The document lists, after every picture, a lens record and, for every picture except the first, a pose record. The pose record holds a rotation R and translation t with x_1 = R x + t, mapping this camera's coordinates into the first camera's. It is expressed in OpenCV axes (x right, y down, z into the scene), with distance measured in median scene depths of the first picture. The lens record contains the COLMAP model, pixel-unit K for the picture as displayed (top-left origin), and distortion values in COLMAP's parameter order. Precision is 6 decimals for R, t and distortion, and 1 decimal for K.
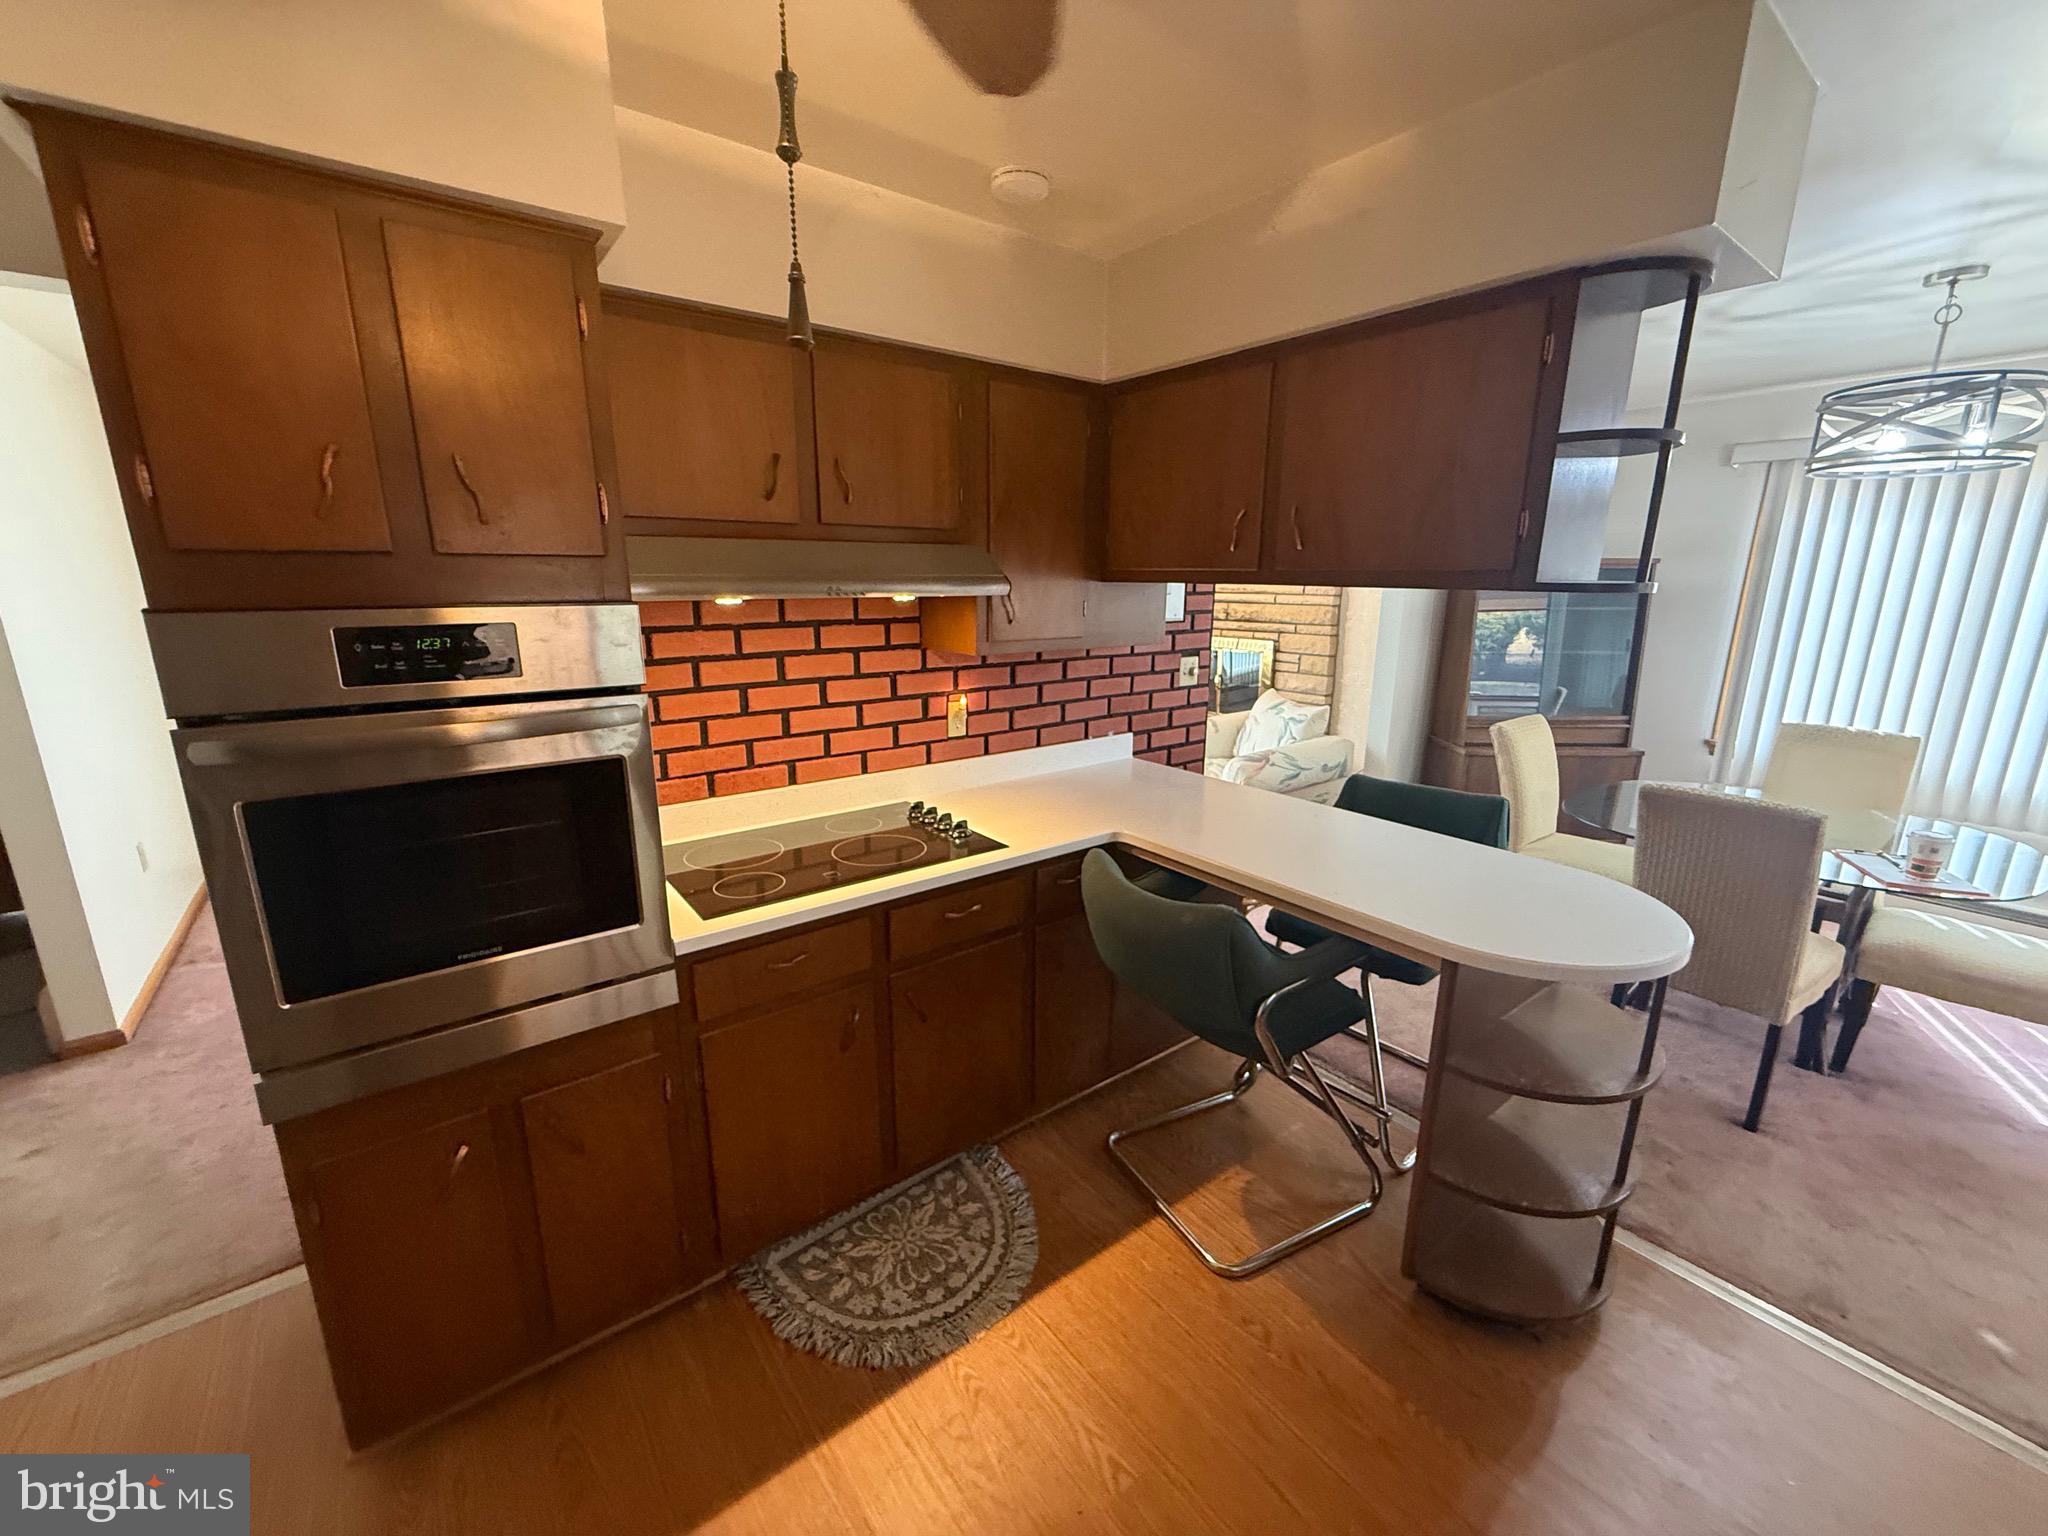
lens RADIAL K [[815.3, 0, 1020.0], [0, 815.3, 768.3], [0, 0, 1]] dist [-0.000987, 0.000556]
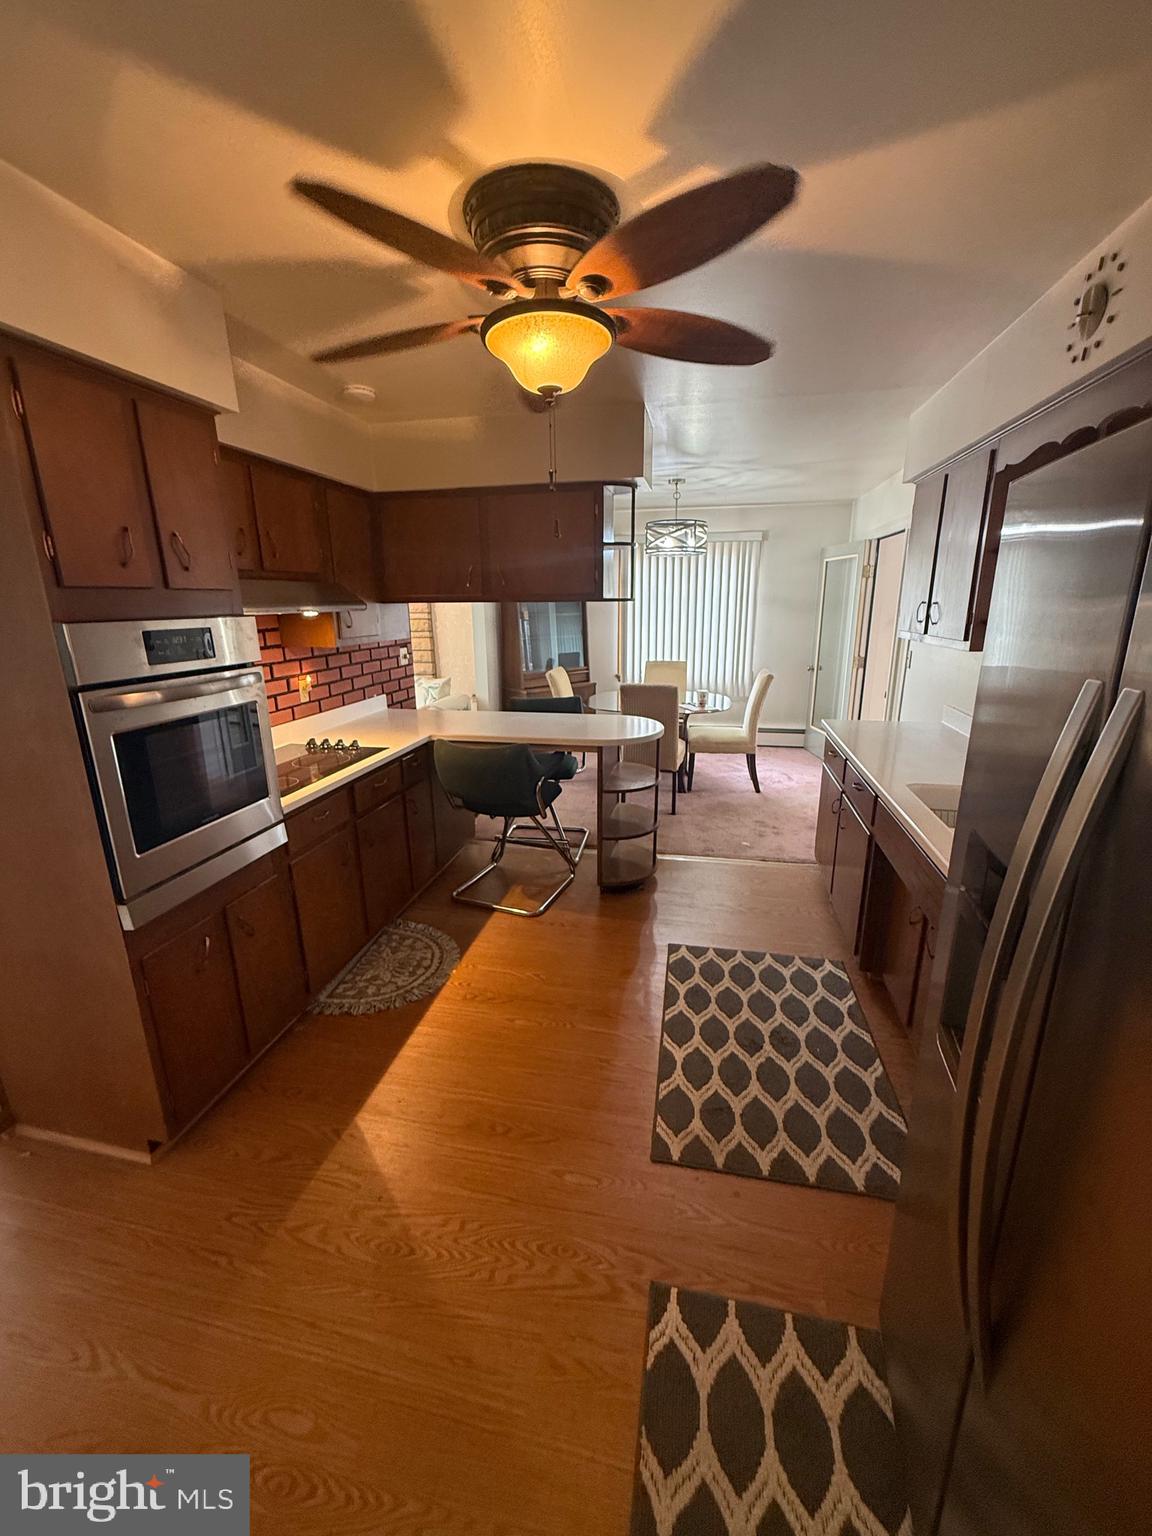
lens RADIAL K [[611.4, 0, 570.2], [0, 611.4, 764.6], [0, 0, 1]] dist [-0.000987, 0.000556]
pose [[0.764894, -0.181592, 0.618031, -0.501486], [0.165560, 0.982631, 0.083818, 0.076232], [-0.622517, 0.038209, 0.781673, -0.297804]]
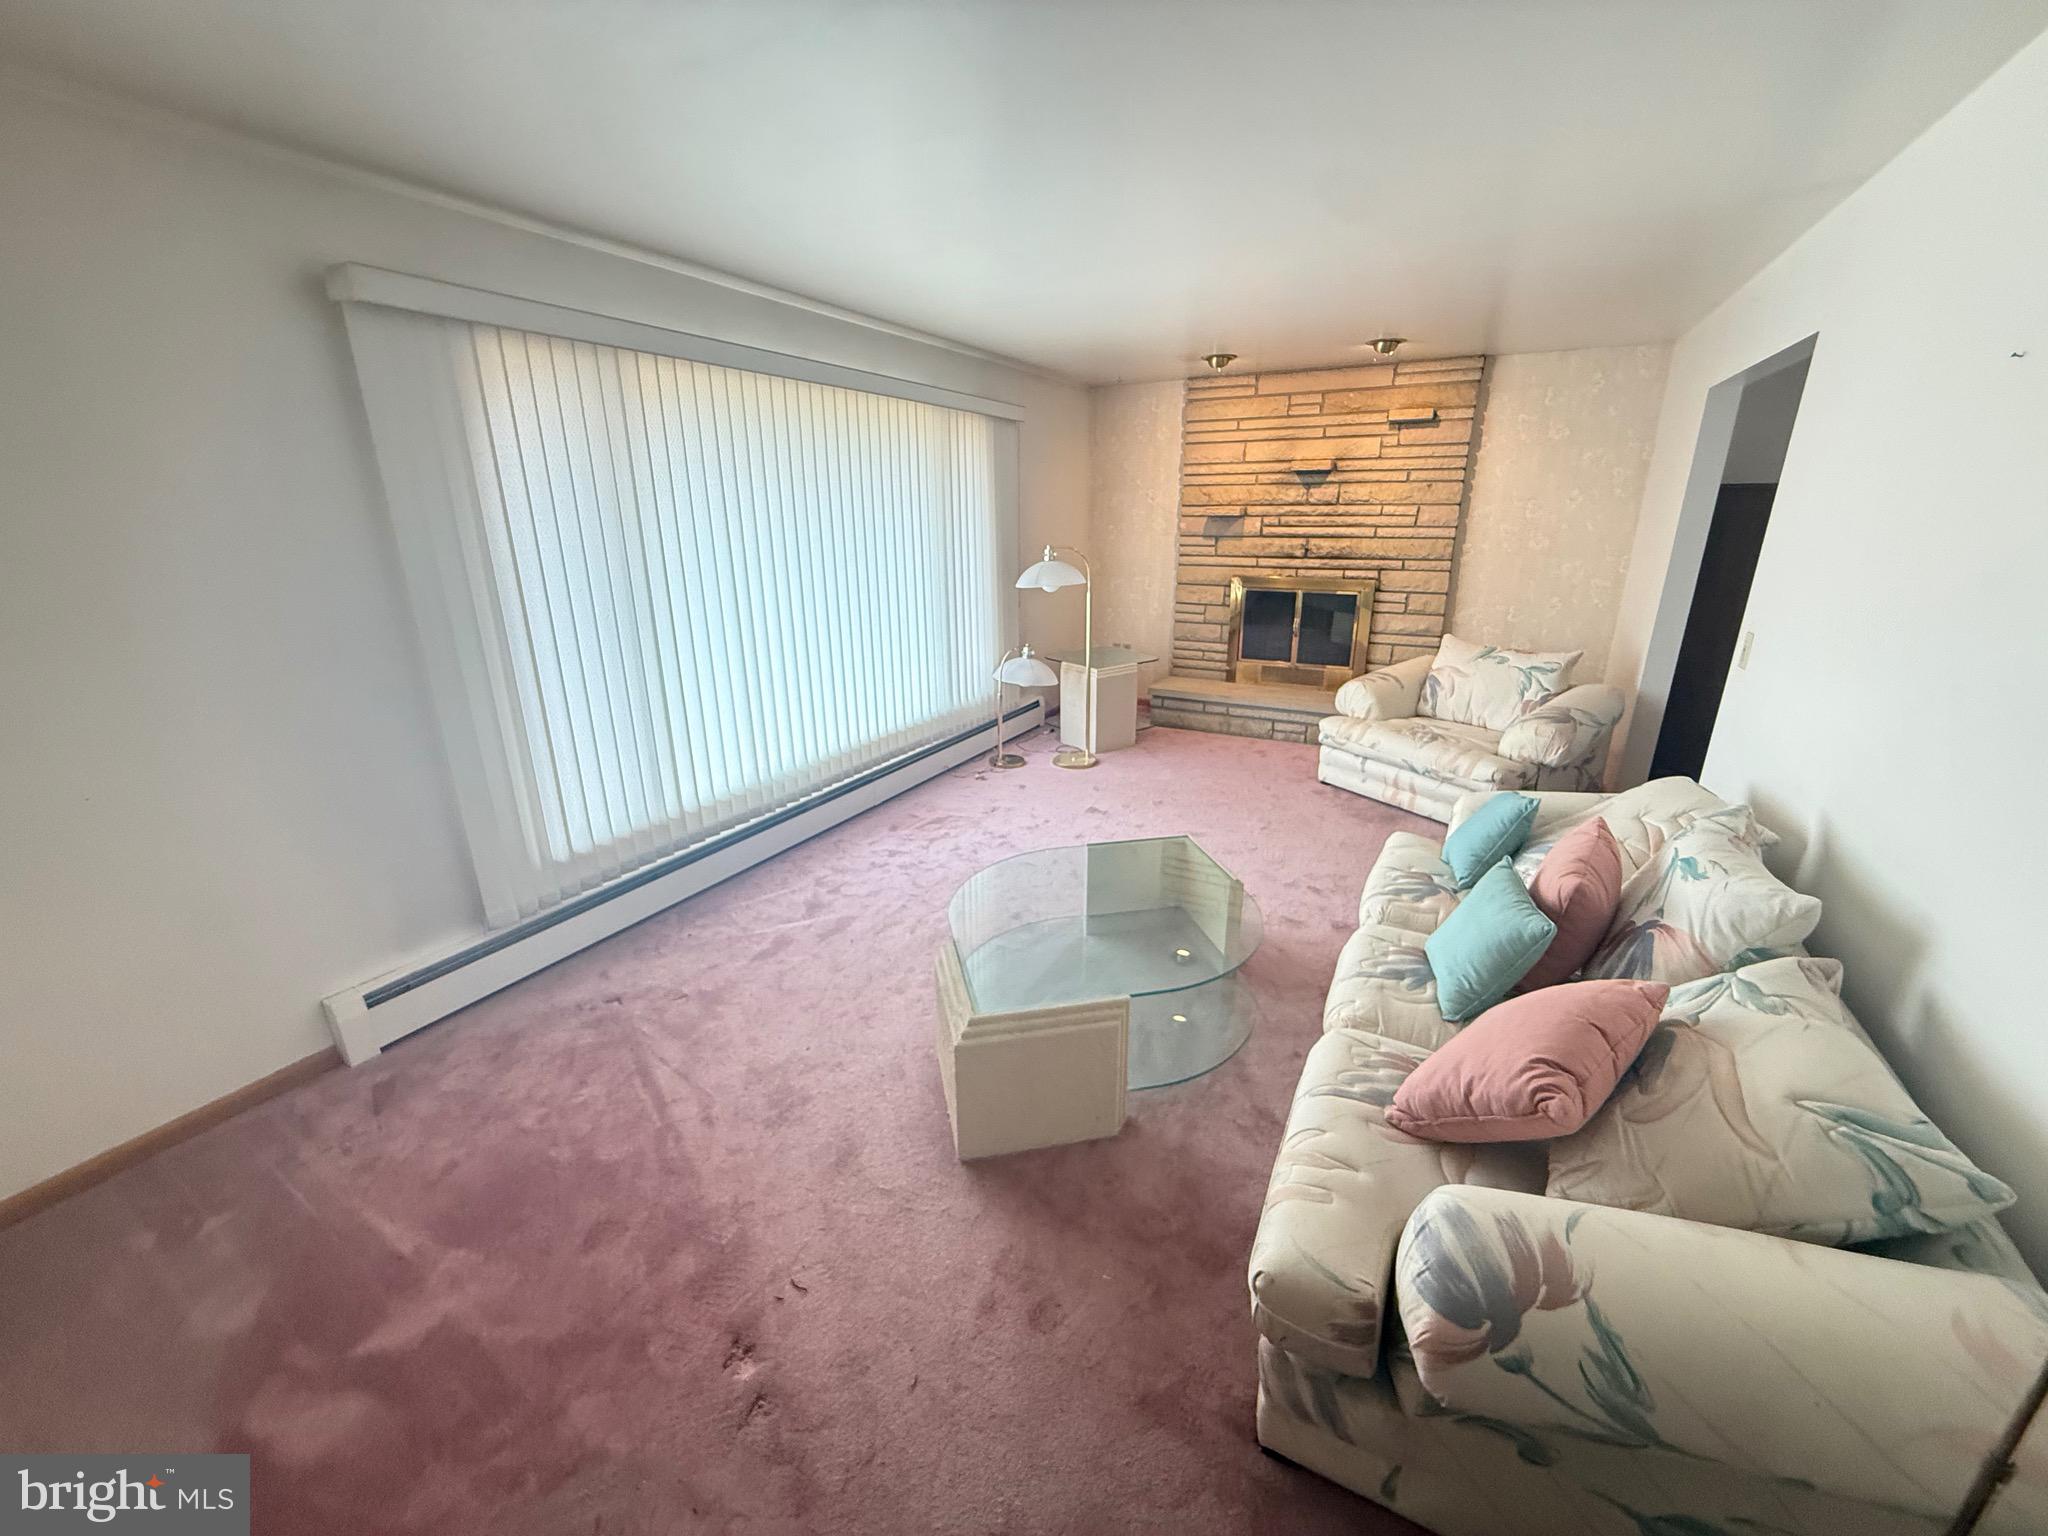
lens RADIAL K [[815.3, 0, 1021.1], [0, 815.3, 766.7], [0, 0, 1]] dist [-0.000987, 0.000556]
pose [[0.913046, -0.134483, 0.385047, -1.091003], [0.105660, 0.989838, 0.095167, -0.199319], [-0.393933, -0.046208, 0.917977, 0.803286]]
